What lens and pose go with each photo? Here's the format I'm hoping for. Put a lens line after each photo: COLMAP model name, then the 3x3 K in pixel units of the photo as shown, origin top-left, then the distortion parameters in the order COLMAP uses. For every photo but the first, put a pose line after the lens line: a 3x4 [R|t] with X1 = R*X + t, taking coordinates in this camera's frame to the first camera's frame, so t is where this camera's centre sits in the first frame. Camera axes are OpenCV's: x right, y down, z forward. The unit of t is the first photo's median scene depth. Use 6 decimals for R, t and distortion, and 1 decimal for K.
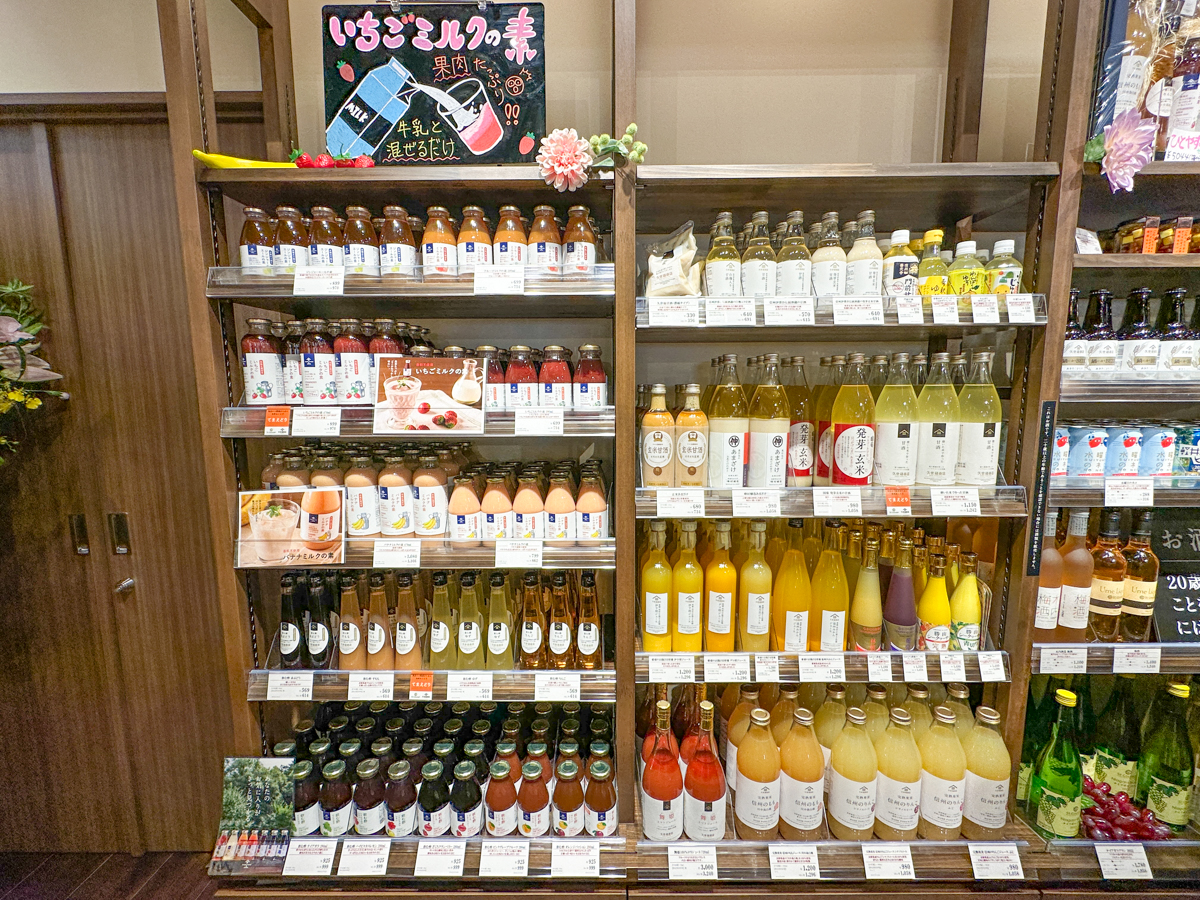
lens RADIAL K [[478.6, 0, 599.6], [0, 478.6, 445.7], [0, 0, 1]] dist [-0.011177, 0.001472]
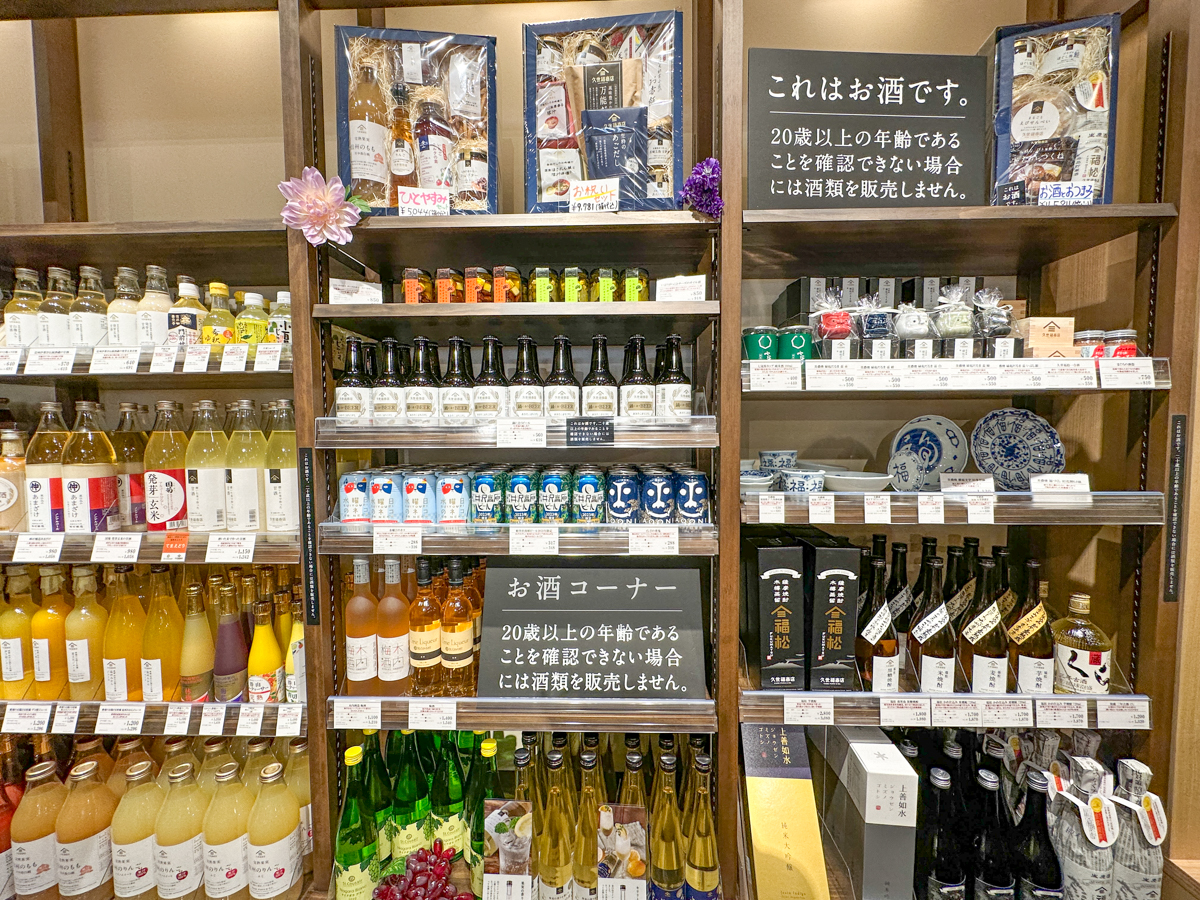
lens RADIAL K [[483.3, 0, 603.2], [0, 483.3, 452.2], [0, 0, 1]] dist [-0.002891, -0.000061]
pose [[0.999977, 0.001078, -0.006682, 1.473199], [-0.001538, 0.997599, -0.069243, -0.013454], [0.006592, 0.069251, 0.997577, -0.016089]]
